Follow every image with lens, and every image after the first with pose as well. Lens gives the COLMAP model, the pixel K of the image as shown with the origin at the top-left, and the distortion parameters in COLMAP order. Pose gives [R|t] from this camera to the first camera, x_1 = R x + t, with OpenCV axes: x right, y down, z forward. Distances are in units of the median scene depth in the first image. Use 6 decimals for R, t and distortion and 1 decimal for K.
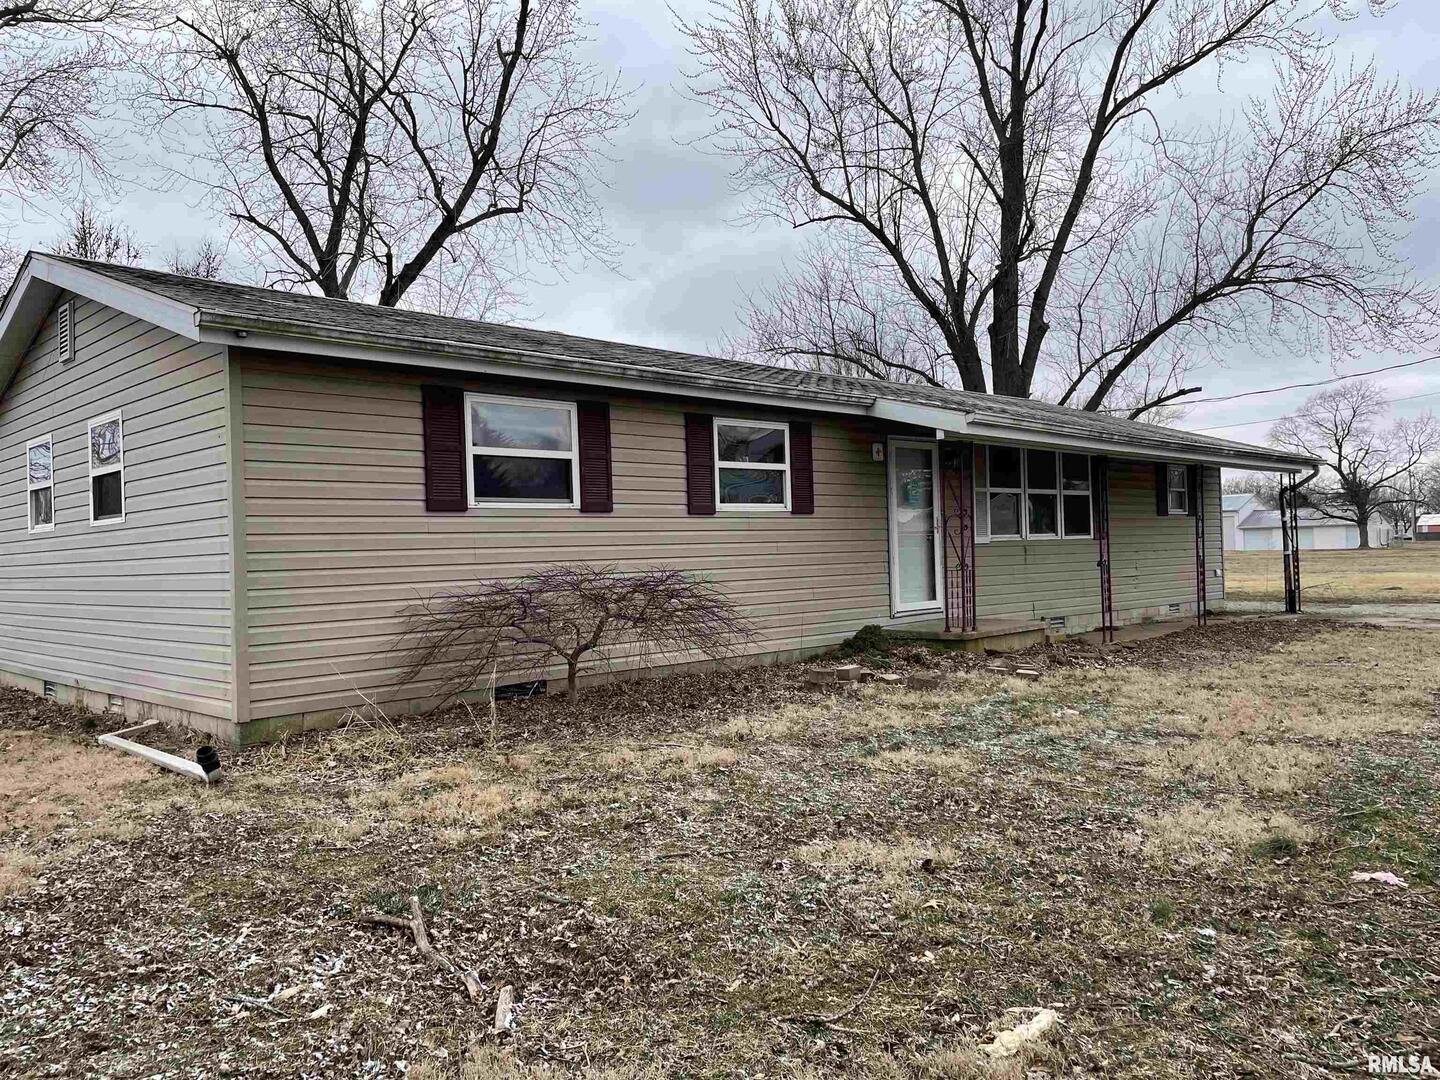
lens RADIAL K [[1078.8, 0, 720.0], [0, 1078.8, 540.0], [0, 0, 1]] dist [0.079568, -0.100625]
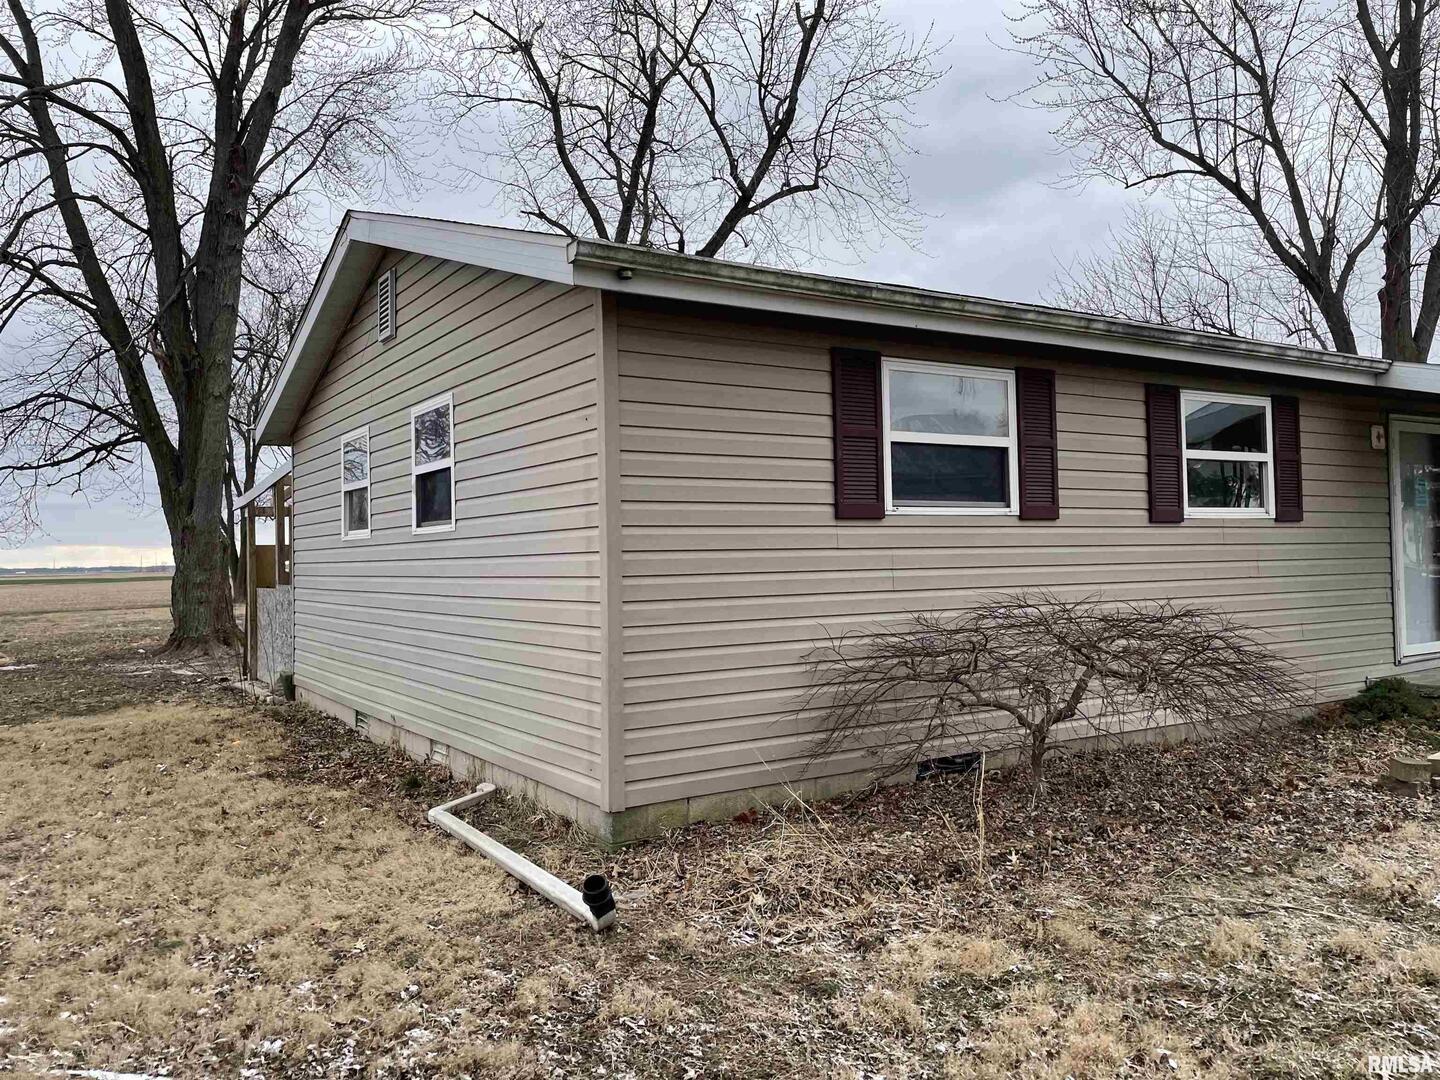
lens RADIAL K [[1083.6, 0, 739.4], [0, 1083.6, 523.0], [0, 0, 1]] dist [0.084640, -0.104401]
pose [[0.979429, 0.005196, -0.201723, -0.124952], [-0.008412, 0.999851, -0.015089, -0.008296], [0.201614, 0.016476, 0.979326, 0.180522]]
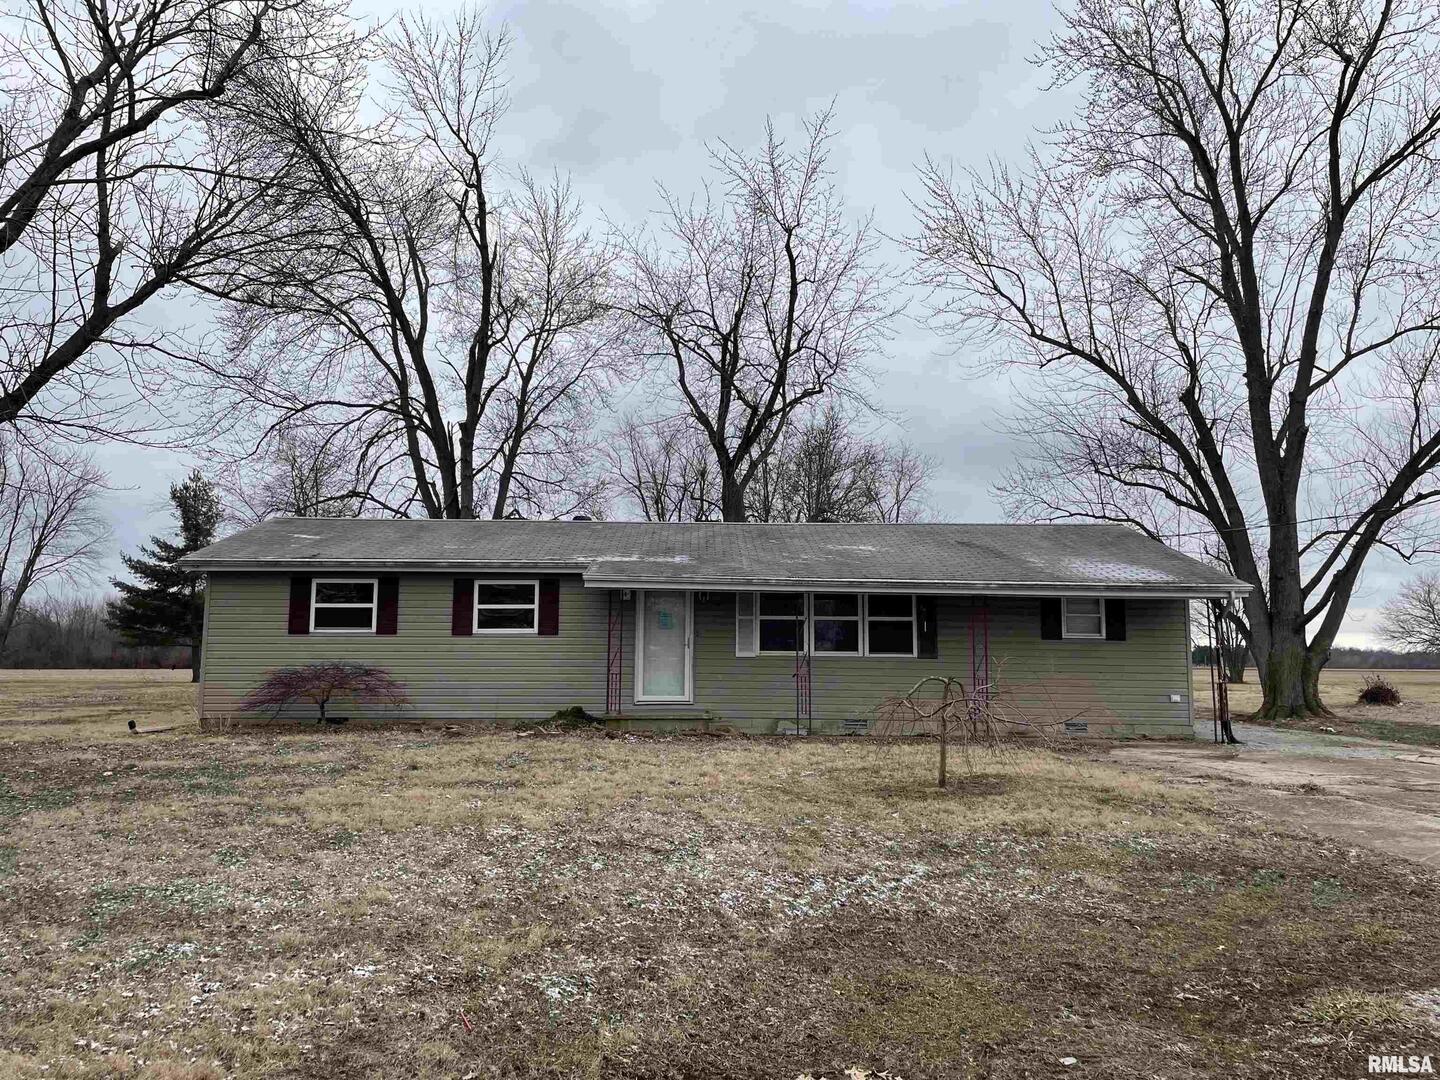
lens RADIAL K [[1083.6, 0, 739.4], [0, 1083.6, 523.0], [0, 0, 1]] dist [0.084640, -0.104401]
pose [[0.738547, -0.048842, -0.672431, 1.283400], [-0.020301, 0.995309, -0.094592, -0.039457], [0.673897, 0.083512, 0.734091, -0.024987]]
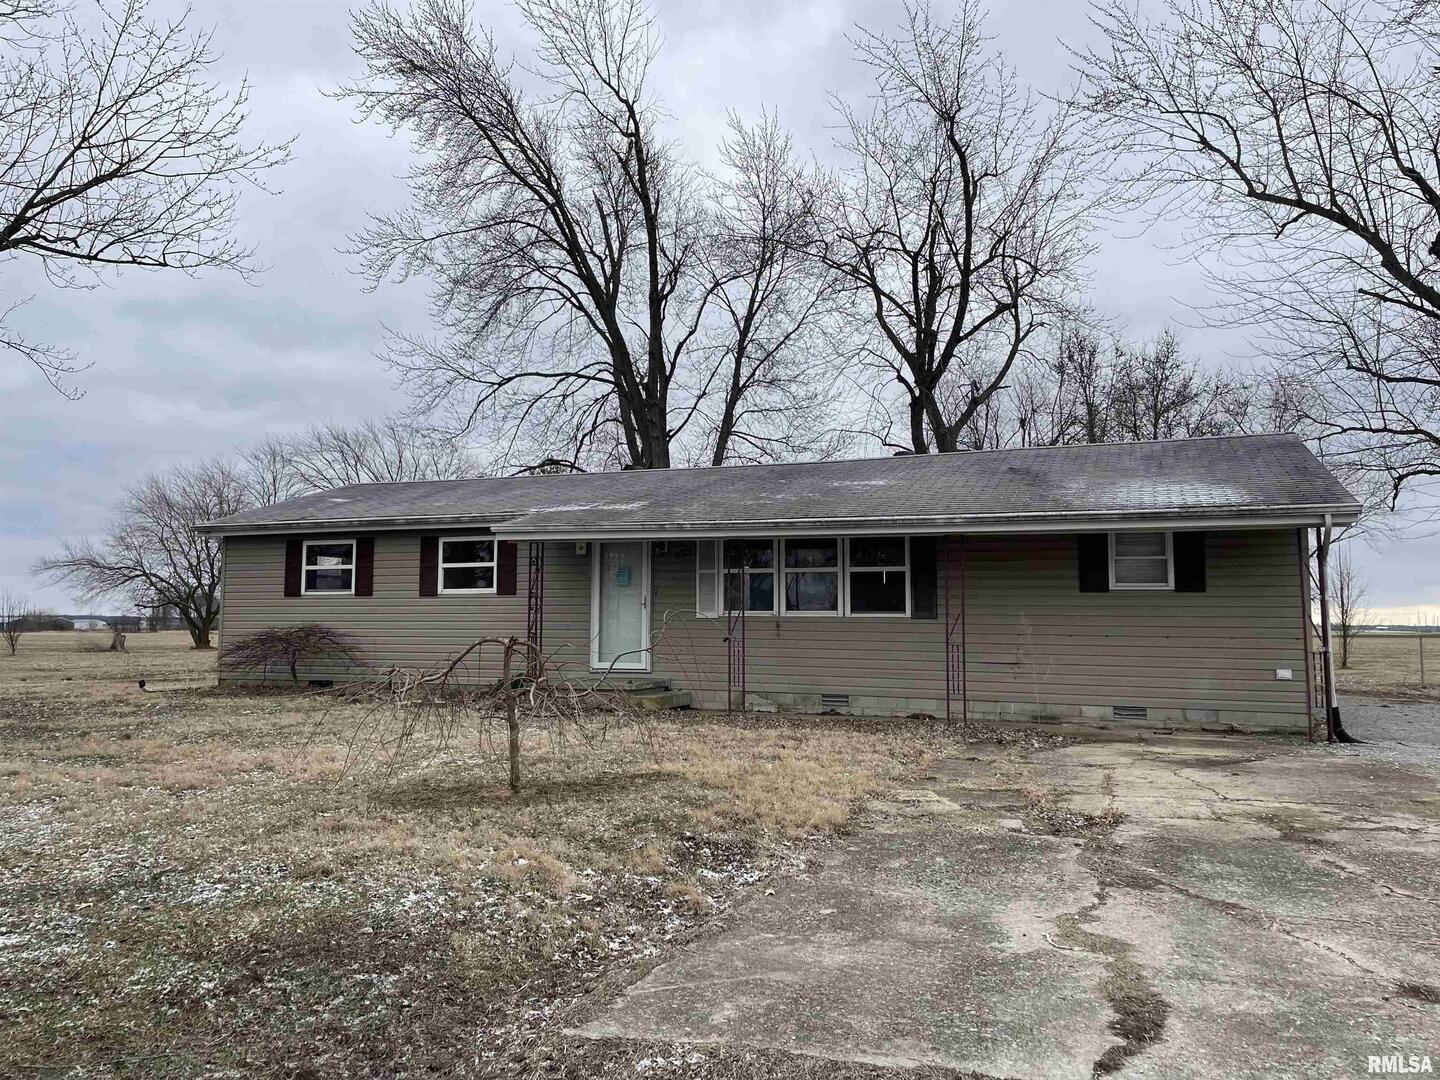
lens RADIAL K [[1083.6, 0, 739.4], [0, 1083.6, 523.0], [0, 0, 1]] dist [0.084640, -0.104401]
pose [[0.417899, -0.052557, -0.906972, 1.438160], [-0.005517, 0.998160, -0.060383, -0.031429], [0.908477, 0.030237, 0.416840, 0.605976]]
